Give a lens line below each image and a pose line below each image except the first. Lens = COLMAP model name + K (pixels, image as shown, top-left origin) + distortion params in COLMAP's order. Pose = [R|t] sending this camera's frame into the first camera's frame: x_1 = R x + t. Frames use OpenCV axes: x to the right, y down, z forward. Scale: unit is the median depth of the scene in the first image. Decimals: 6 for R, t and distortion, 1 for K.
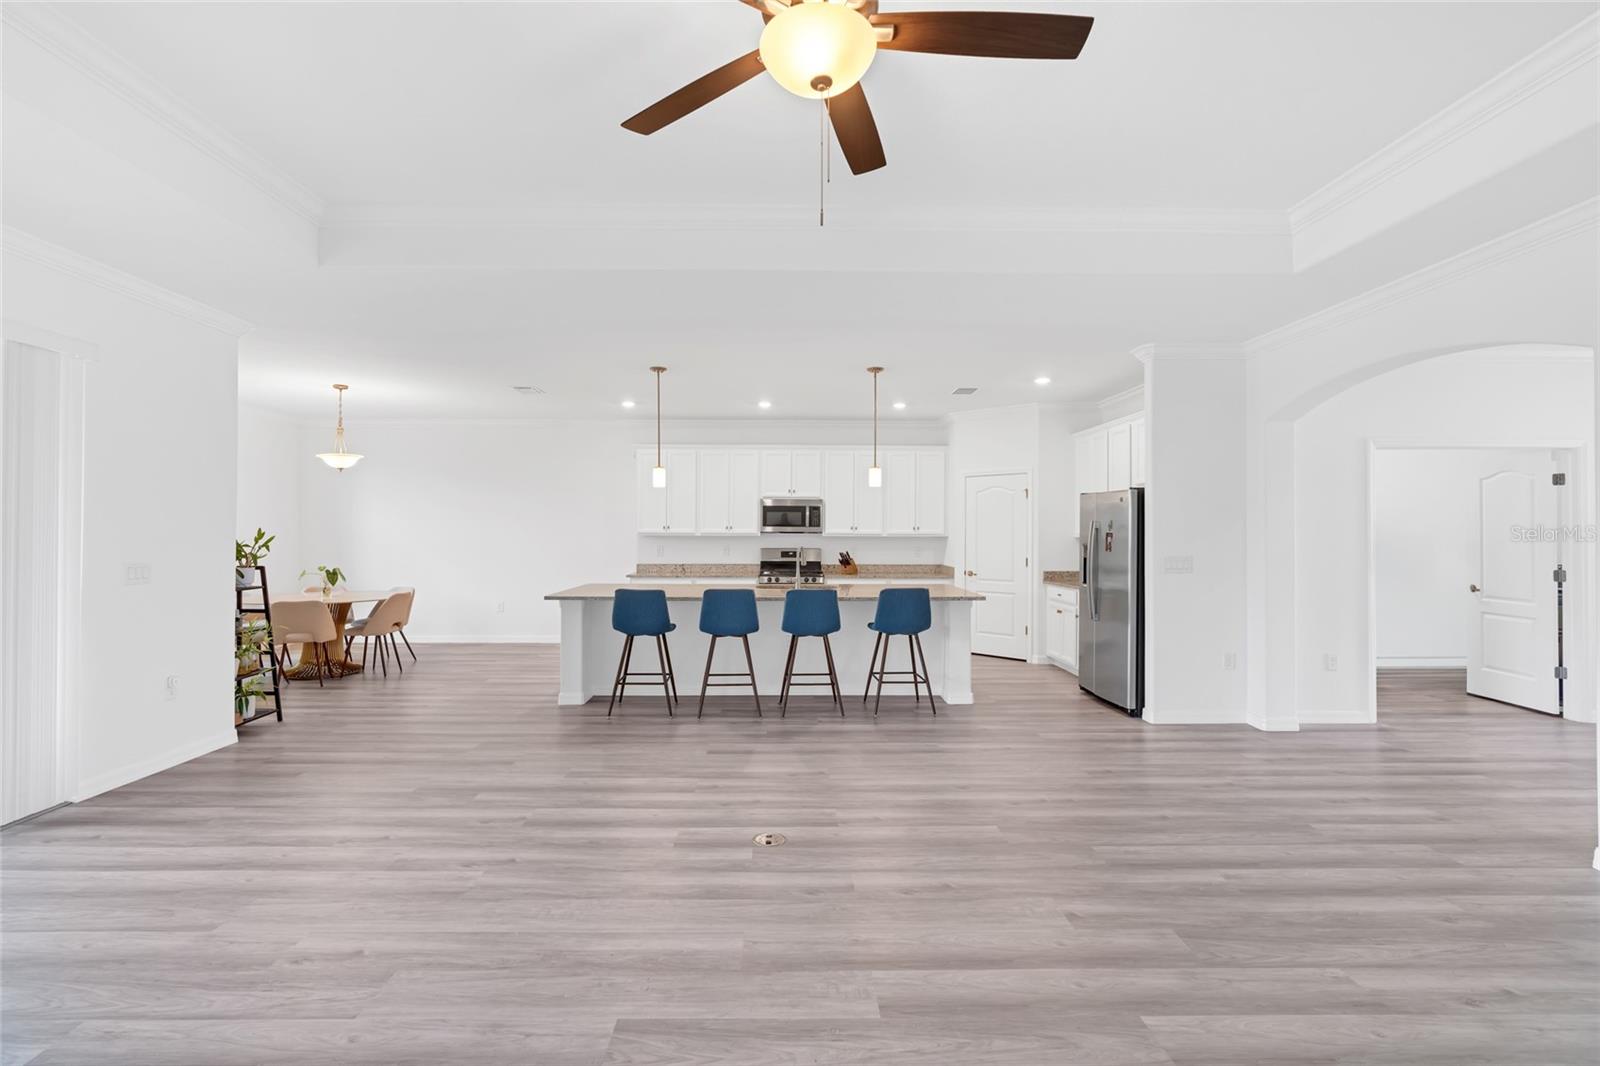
lens RADIAL K [[723.4, 0, 790.1], [0, 723.4, 537.1], [0, 0, 1]] dist [-0.009062, 0.003474]
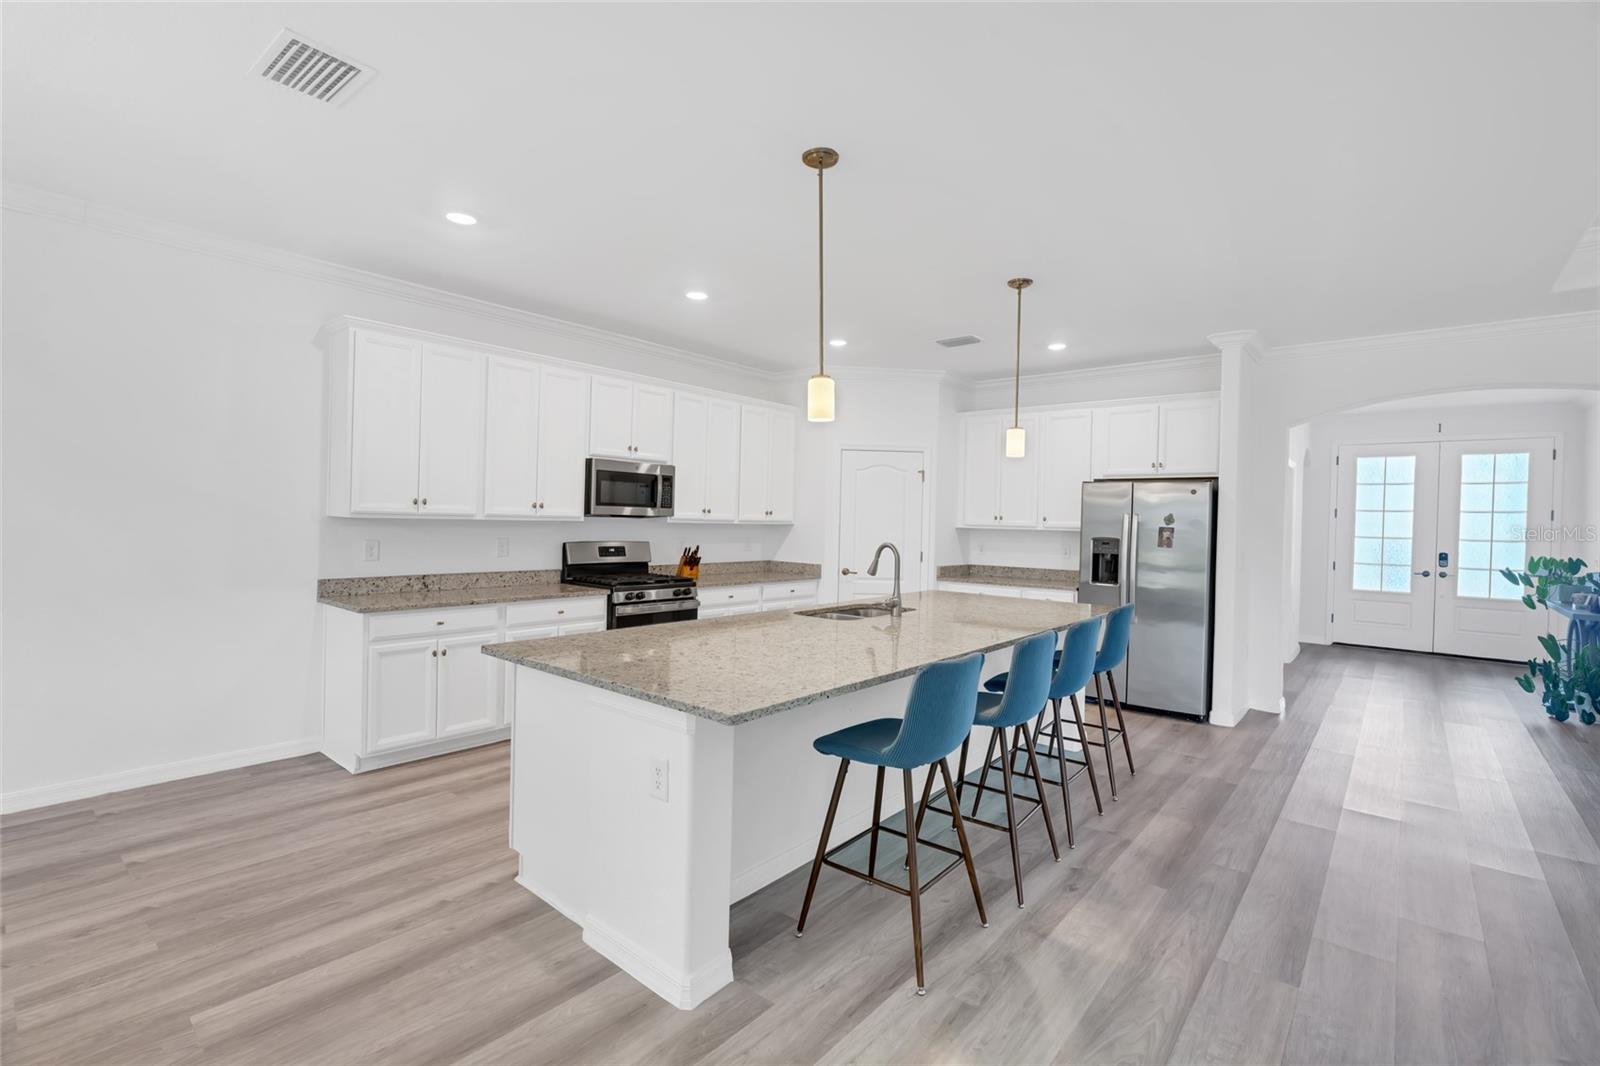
lens RADIAL K [[723.4, 0, 792.6], [0, 723.4, 527.8], [0, 0, 1]] dist [-0.009062, 0.003474]
pose [[0.657467, 0.003404, 0.753476, -0.568395], [-0.014641, 0.999859, 0.008257, -0.005597], [-0.753341, -0.016460, 0.657424, 0.761187]]
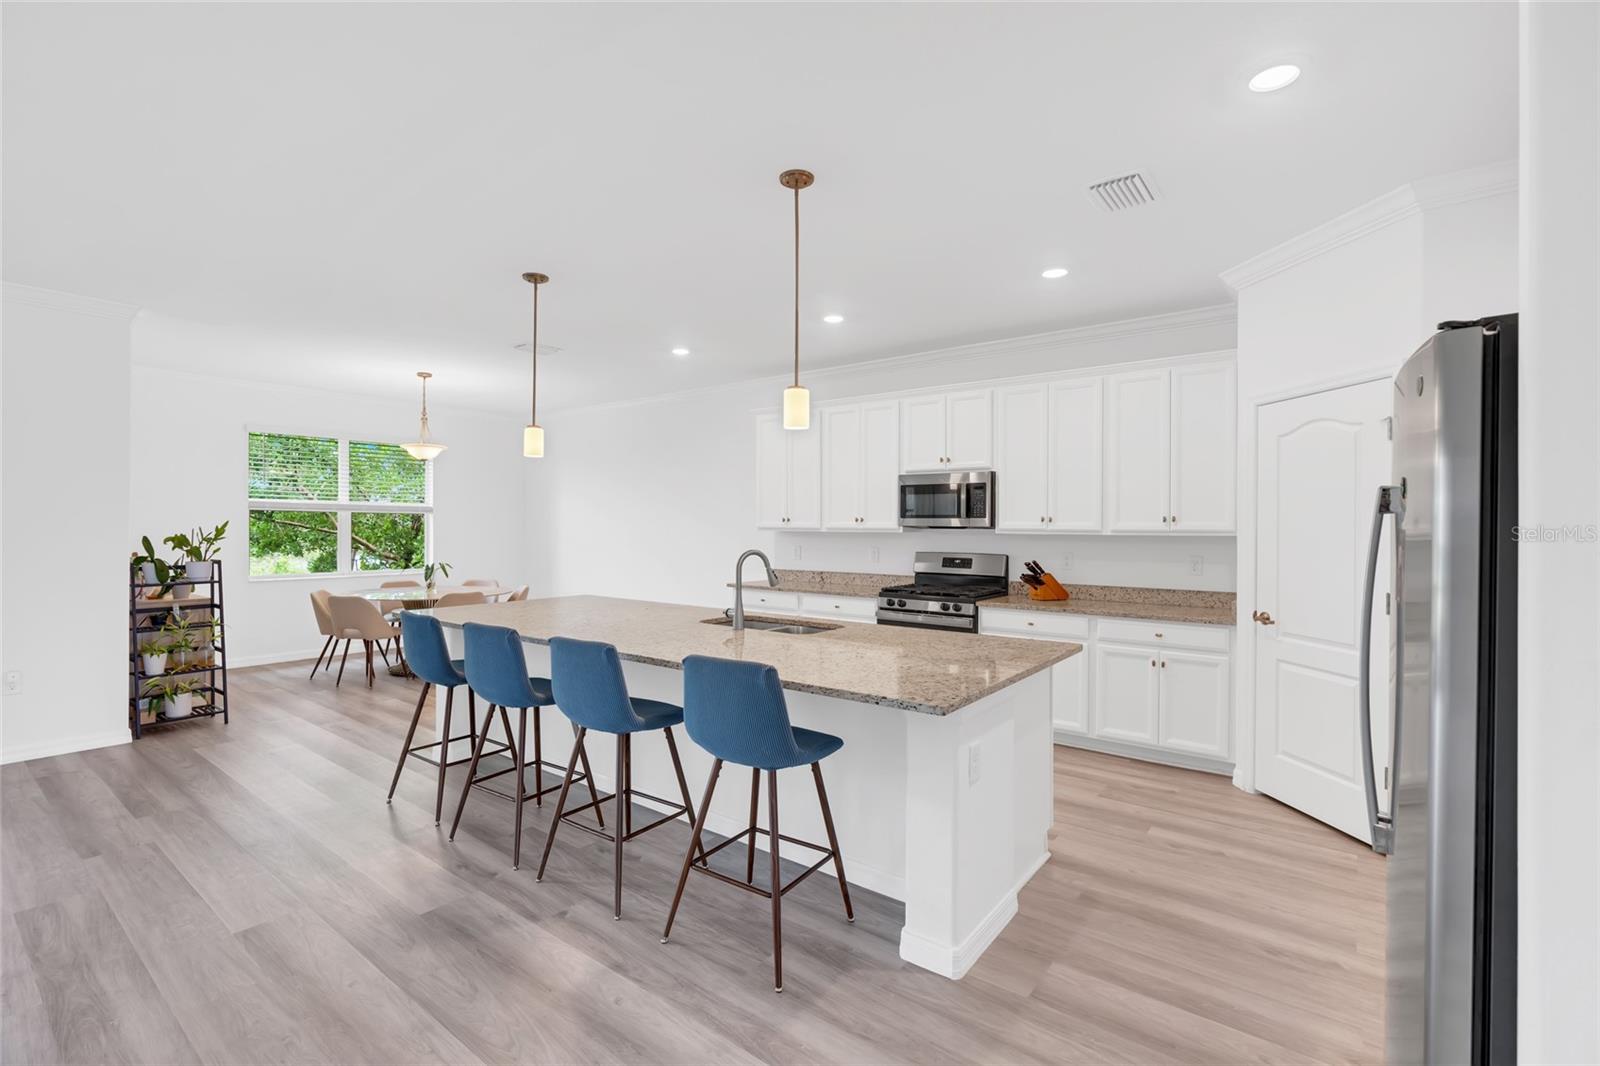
lens RADIAL K [[723.4, 0, 792.3], [0, 723.4, 524.6], [0, 0, 1]] dist [-0.009062, 0.003474]
pose [[0.778787, -0.001017, -0.627288, 0.440780], [-0.007240, 0.999918, -0.010609, -0.001983], [0.627247, 0.012804, 0.778715, 0.677537]]
